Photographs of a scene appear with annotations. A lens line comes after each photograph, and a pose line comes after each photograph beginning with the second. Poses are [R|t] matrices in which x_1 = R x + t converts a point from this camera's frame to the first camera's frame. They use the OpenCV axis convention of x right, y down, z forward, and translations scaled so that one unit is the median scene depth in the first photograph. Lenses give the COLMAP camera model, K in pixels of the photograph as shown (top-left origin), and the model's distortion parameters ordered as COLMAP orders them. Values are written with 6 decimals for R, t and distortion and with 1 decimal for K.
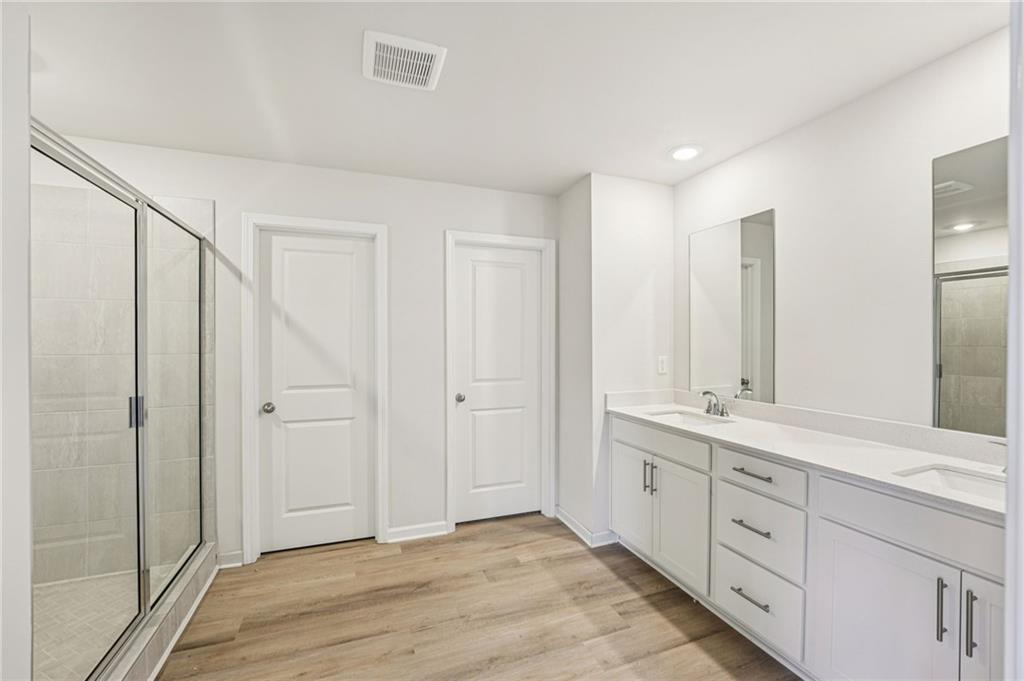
lens RADIAL K [[420.0, 0, 508.4], [0, 420.0, 339.6], [0, 0, 1]] dist [-0.023191, 0.002059]
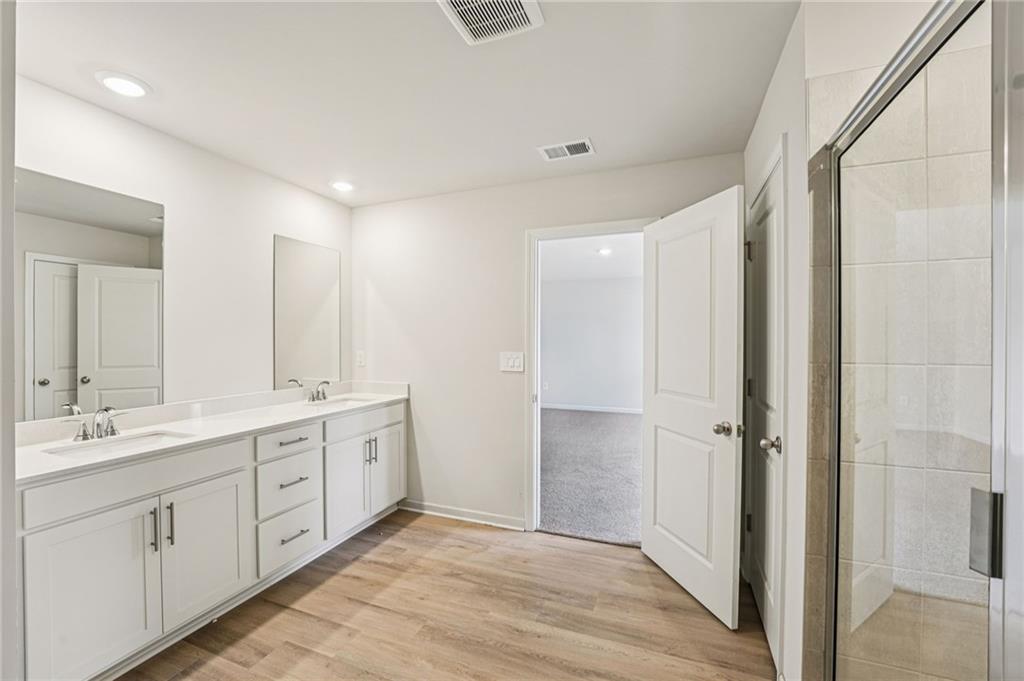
lens RADIAL K [[420.0, 0, 509.5], [0, 420.0, 337.8], [0, 0, 1]] dist [-0.023191, 0.002059]
pose [[-0.741910, 0.002928, 0.670493, -0.617278], [-0.000048, 0.999990, -0.004419, 0.002775], [-0.670499, -0.003310, -0.741903, 1.168357]]
